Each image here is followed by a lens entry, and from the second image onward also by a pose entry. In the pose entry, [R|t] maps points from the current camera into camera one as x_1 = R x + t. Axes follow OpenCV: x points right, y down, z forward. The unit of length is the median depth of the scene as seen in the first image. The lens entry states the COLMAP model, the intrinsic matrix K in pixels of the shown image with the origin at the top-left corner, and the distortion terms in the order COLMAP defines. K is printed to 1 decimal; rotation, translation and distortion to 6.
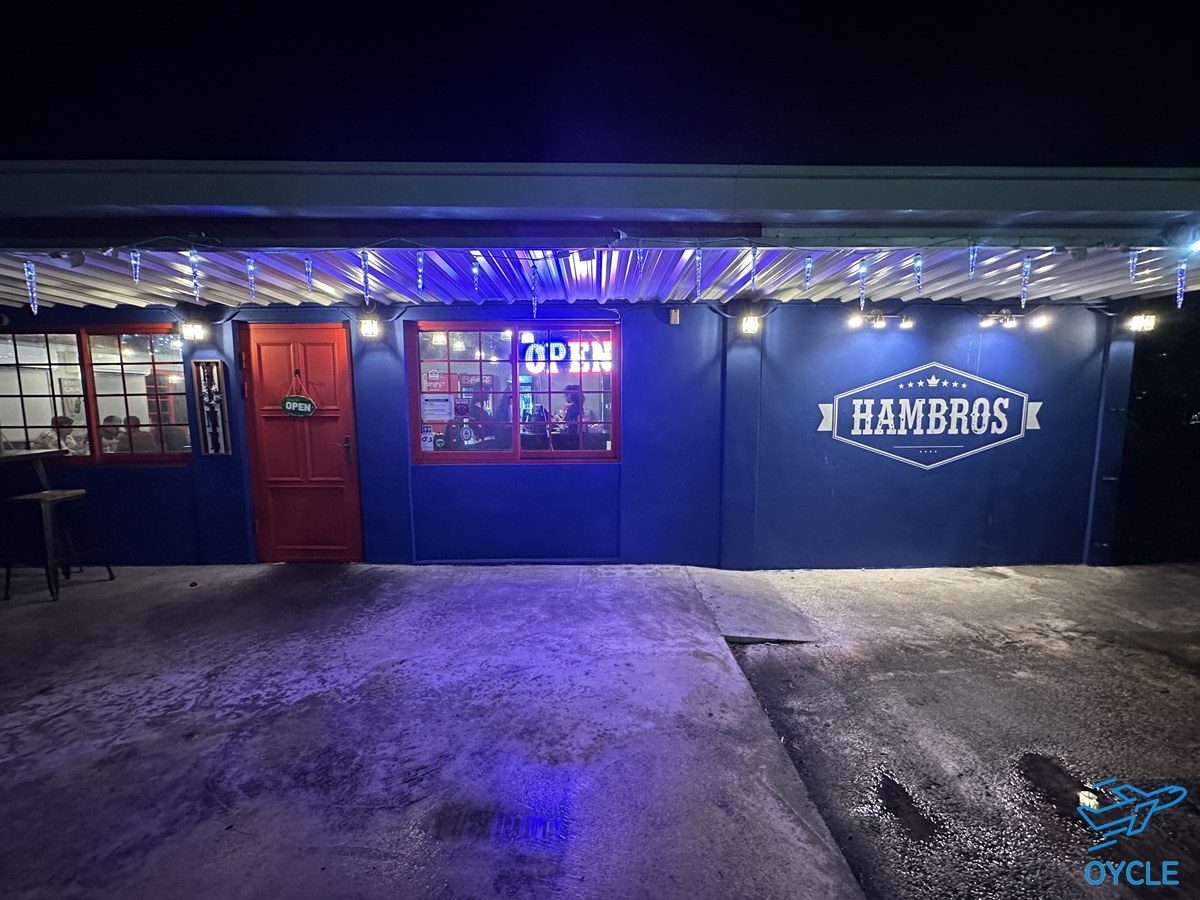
lens RADIAL K [[486.7, 0, 599.2], [0, 486.7, 452.5], [0, 0, 1]] dist [-0.009269, -0.000488]
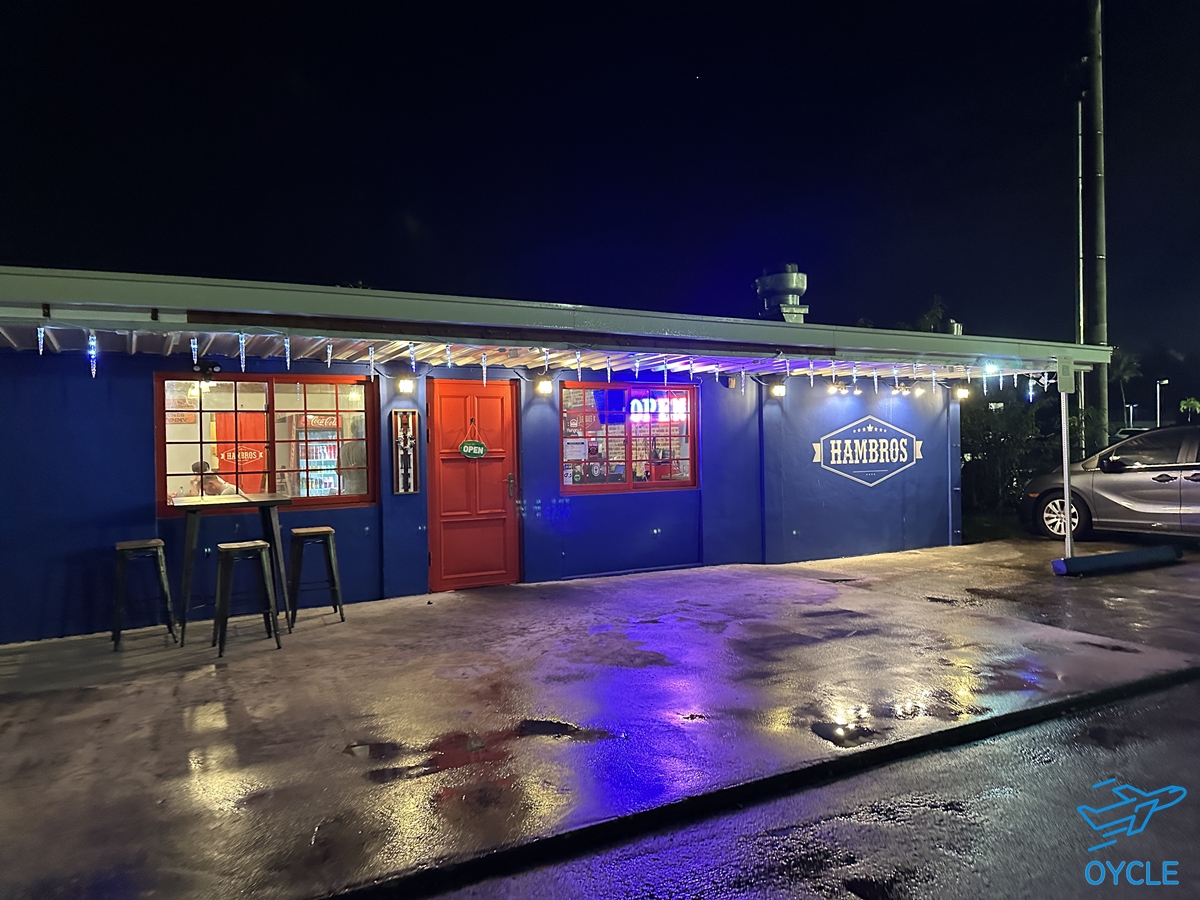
lens RADIAL K [[849.5, 0, 593.1], [0, 849.5, 448.8], [0, 0, 1]] dist [0.002959, -0.004163]
pose [[0.884018, -0.011881, 0.467302, -1.324487], [0.066225, 0.992777, -0.100040, 0.127183], [-0.462738, 0.119385, 0.878419, -0.934077]]
